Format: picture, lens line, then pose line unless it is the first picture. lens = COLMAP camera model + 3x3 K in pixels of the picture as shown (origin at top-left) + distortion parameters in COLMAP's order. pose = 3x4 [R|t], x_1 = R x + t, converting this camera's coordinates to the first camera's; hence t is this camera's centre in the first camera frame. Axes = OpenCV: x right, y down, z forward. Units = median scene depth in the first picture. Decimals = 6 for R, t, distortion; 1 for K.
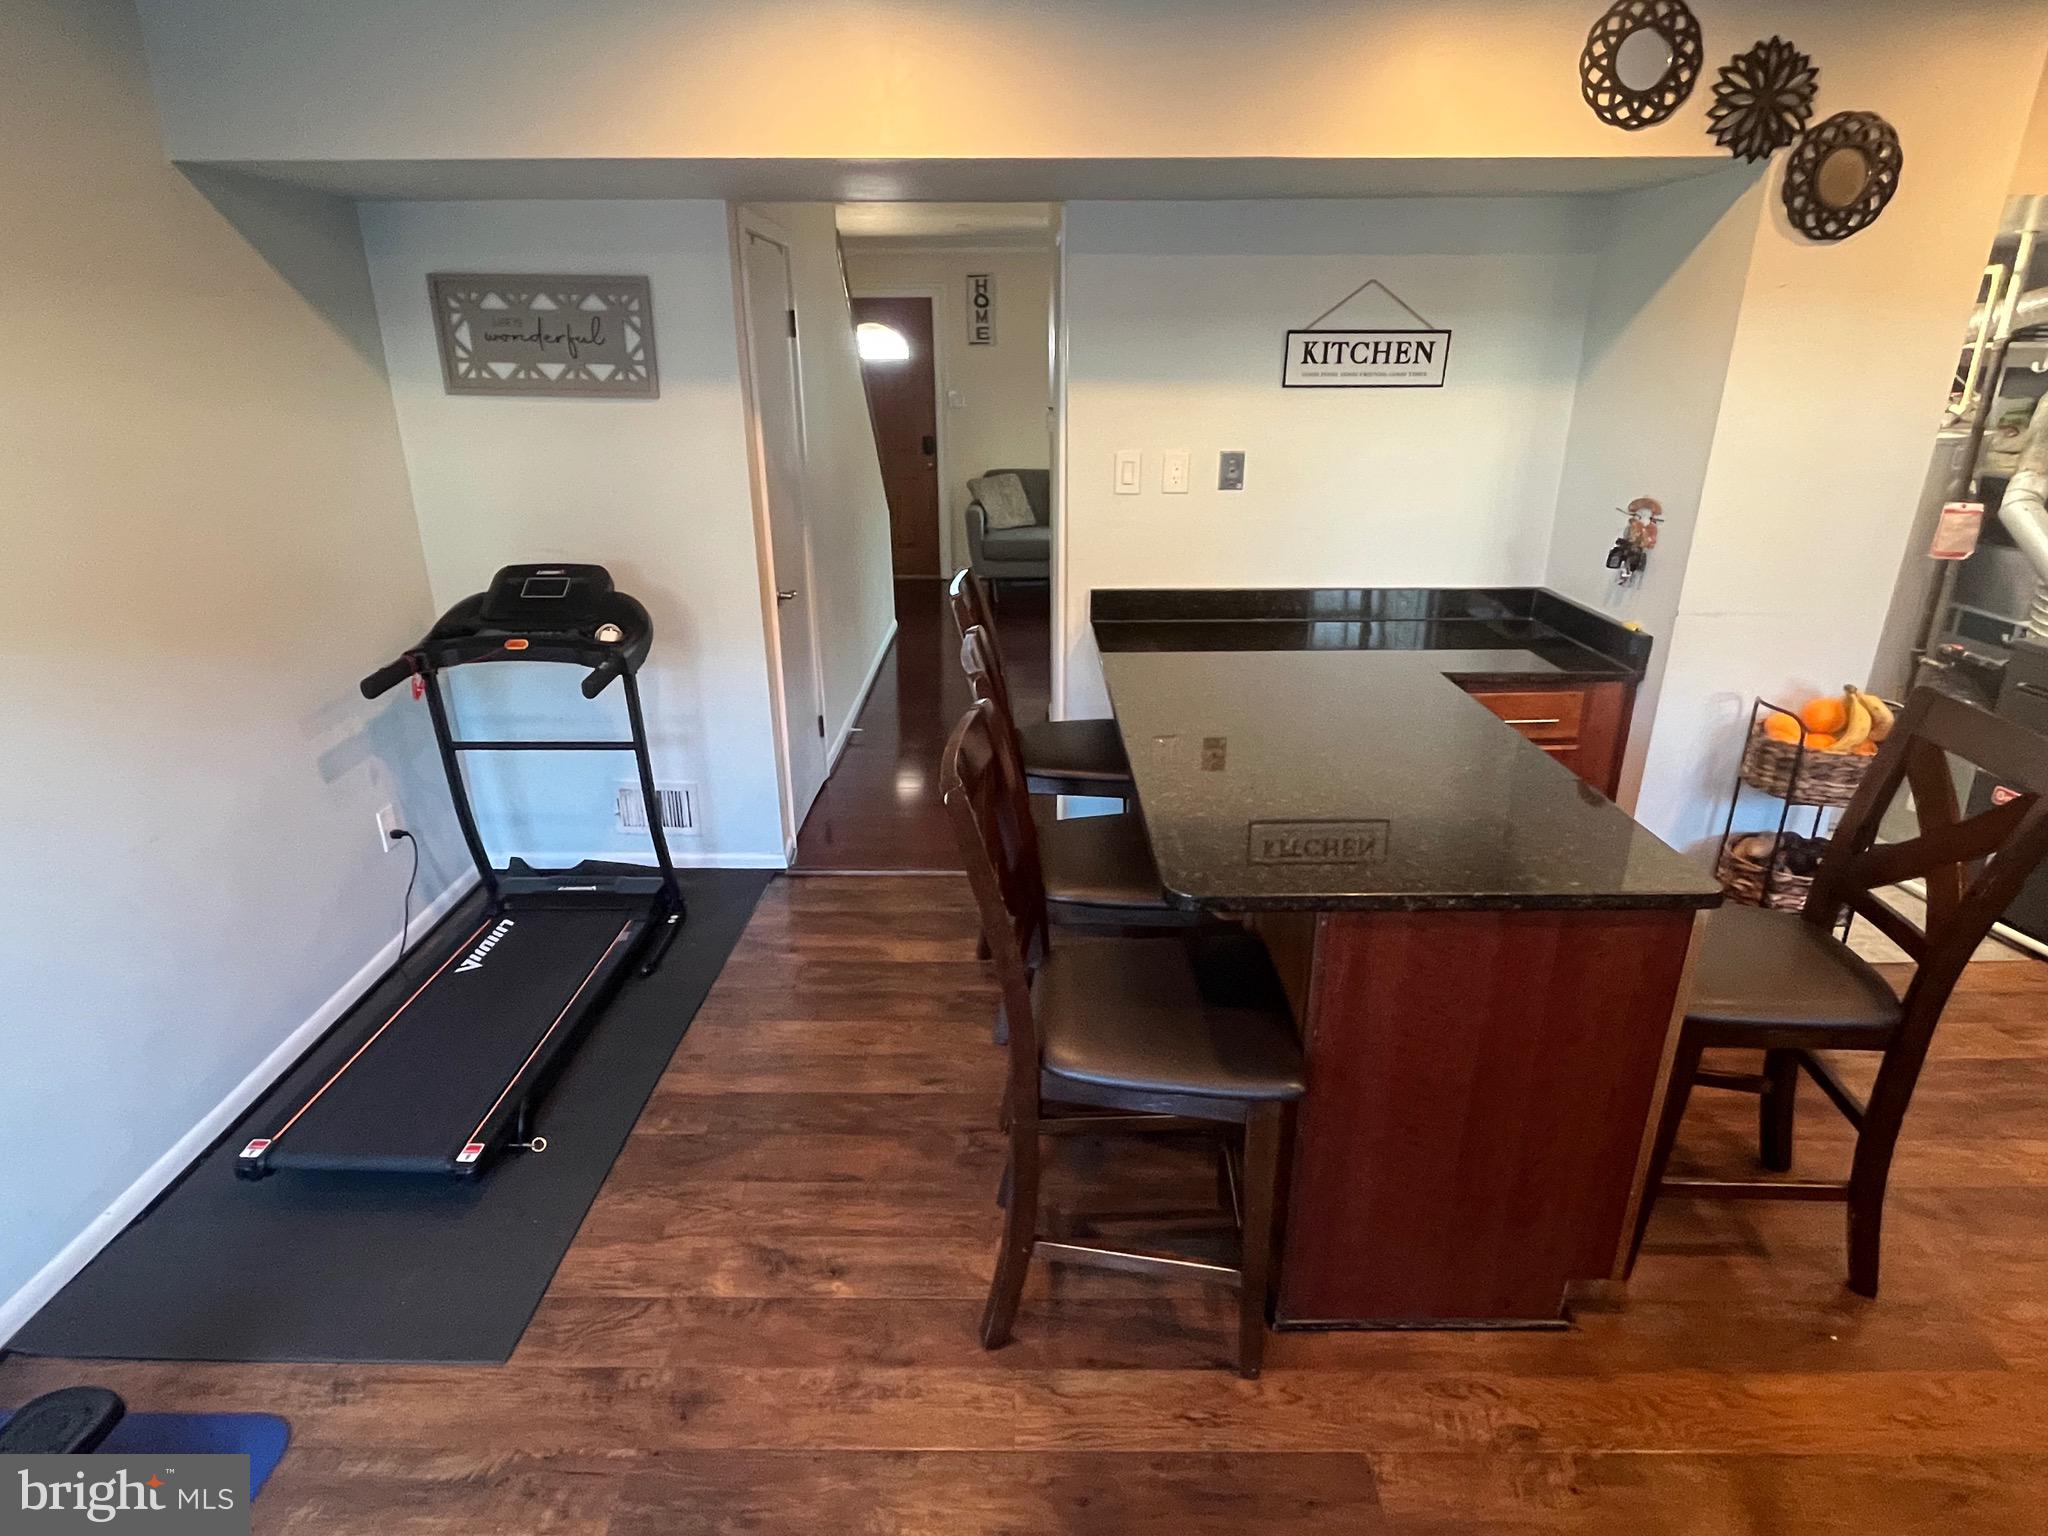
lens RADIAL K [[1101.4, 0, 1029.1], [0, 1101.4, 766.6], [0, 0, 1]] dist [0.001912, 0.000650]
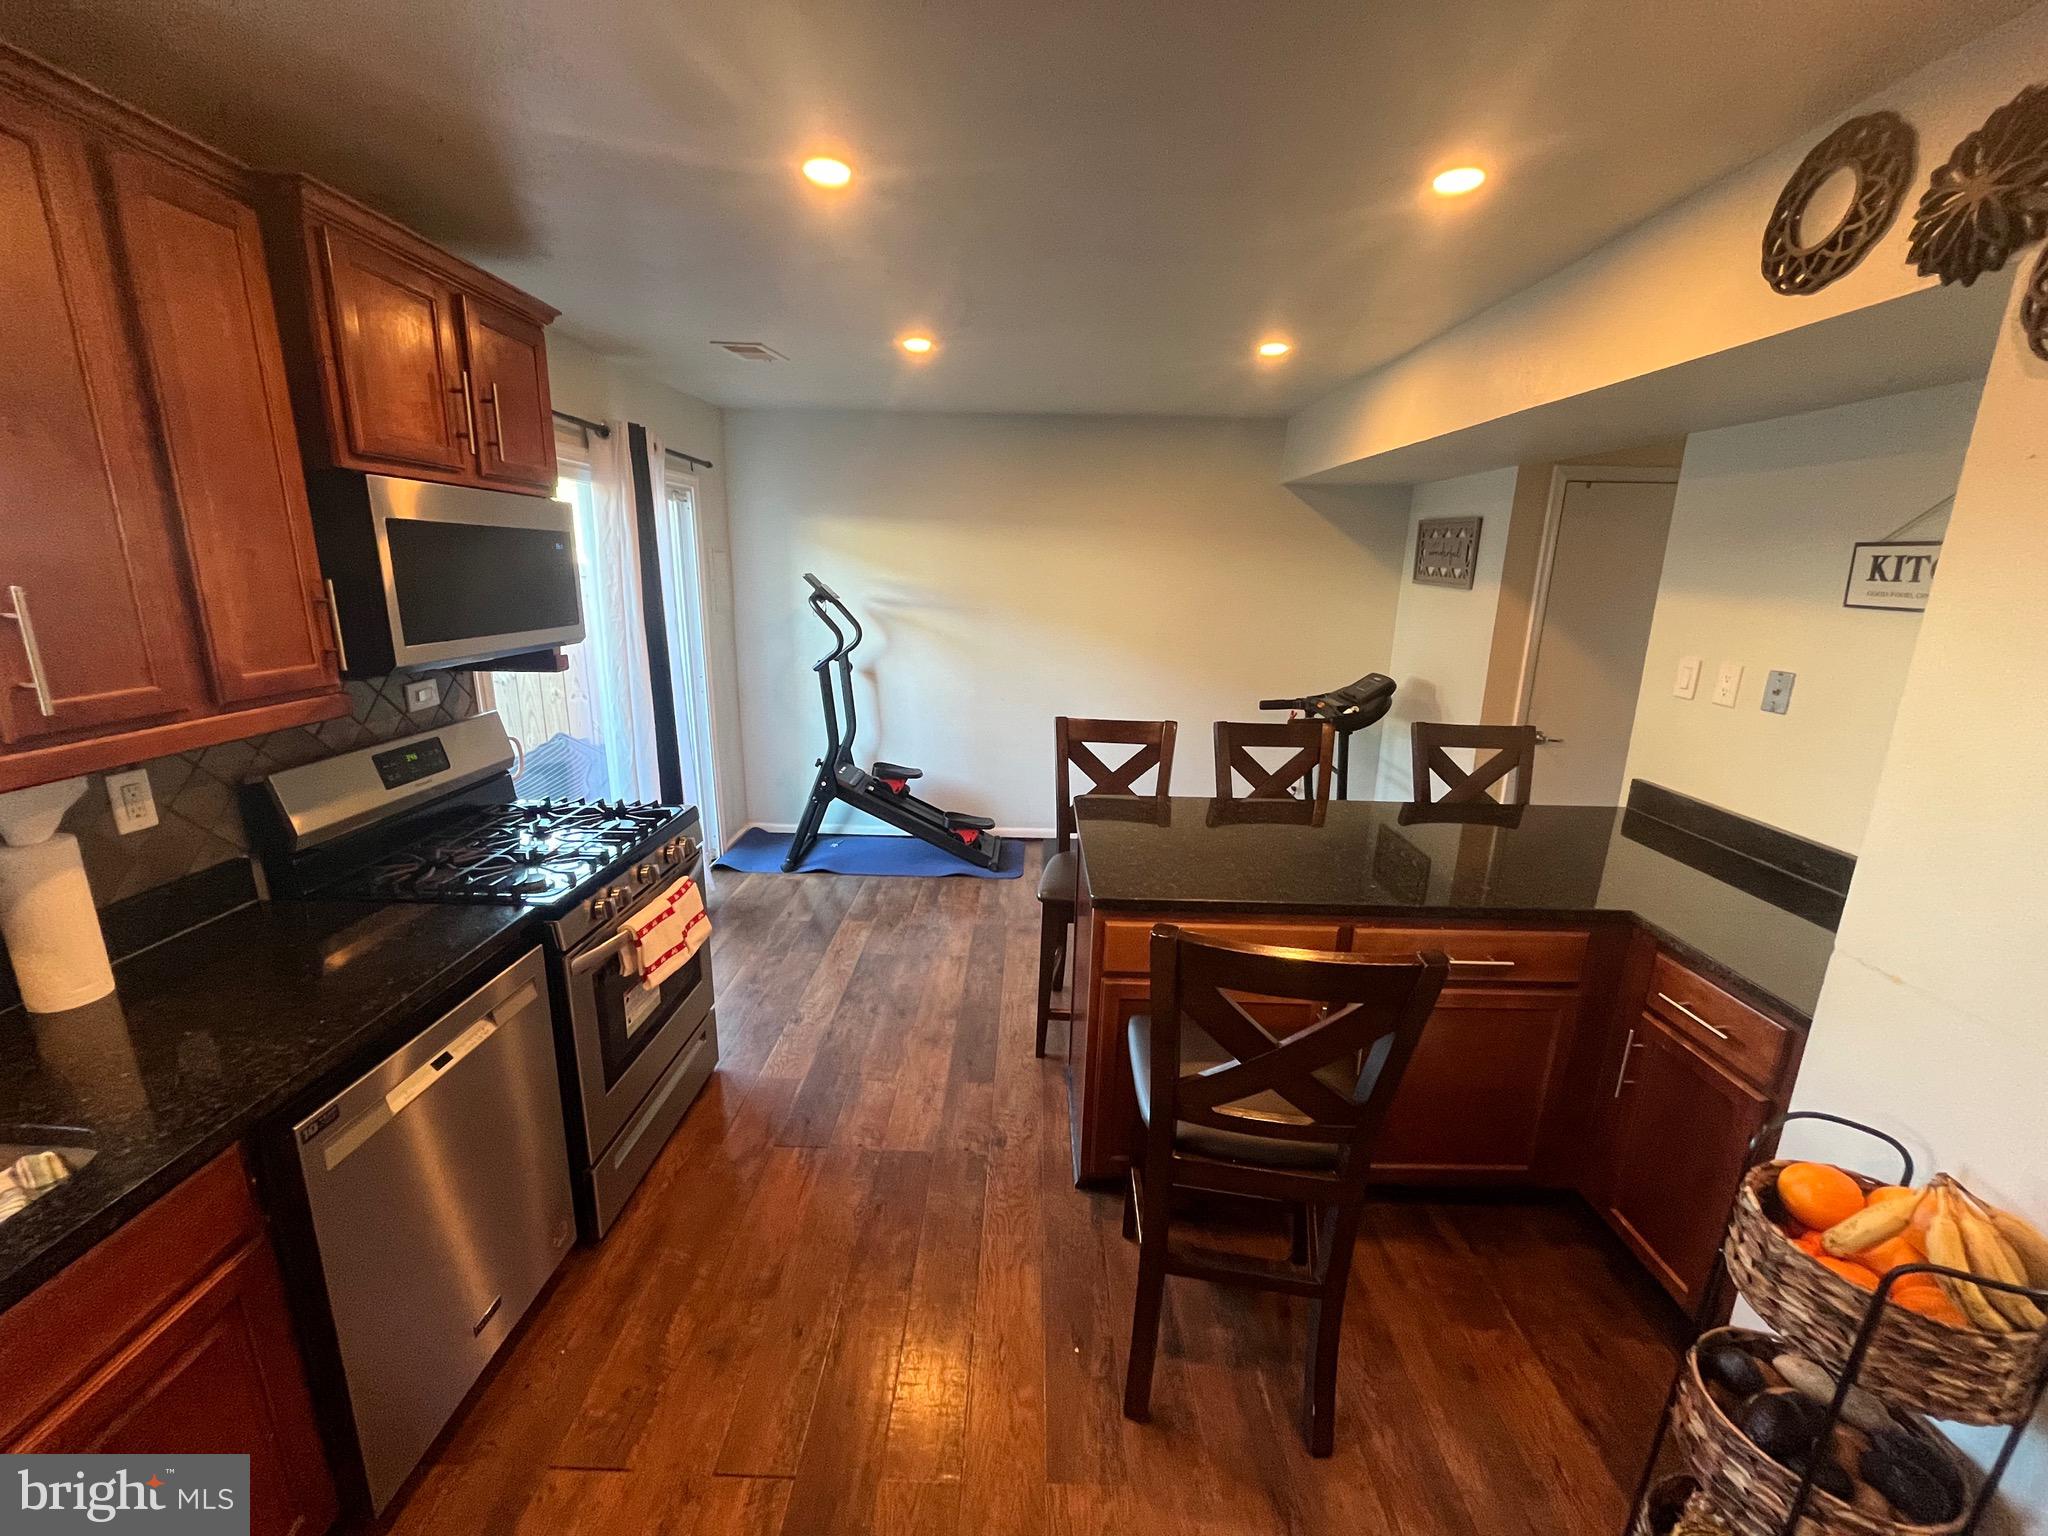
lens RADIAL K [[820.5, 0, 1031.5], [0, 820.5, 764.8], [0, 0, 1]] dist [-0.002452, -0.000278]
pose [[-0.018701, 0.249796, -0.968118, 1.201942], [-0.373673, 0.896373, 0.238503, -0.202849], [0.927372, 0.366220, 0.076579, 0.556599]]
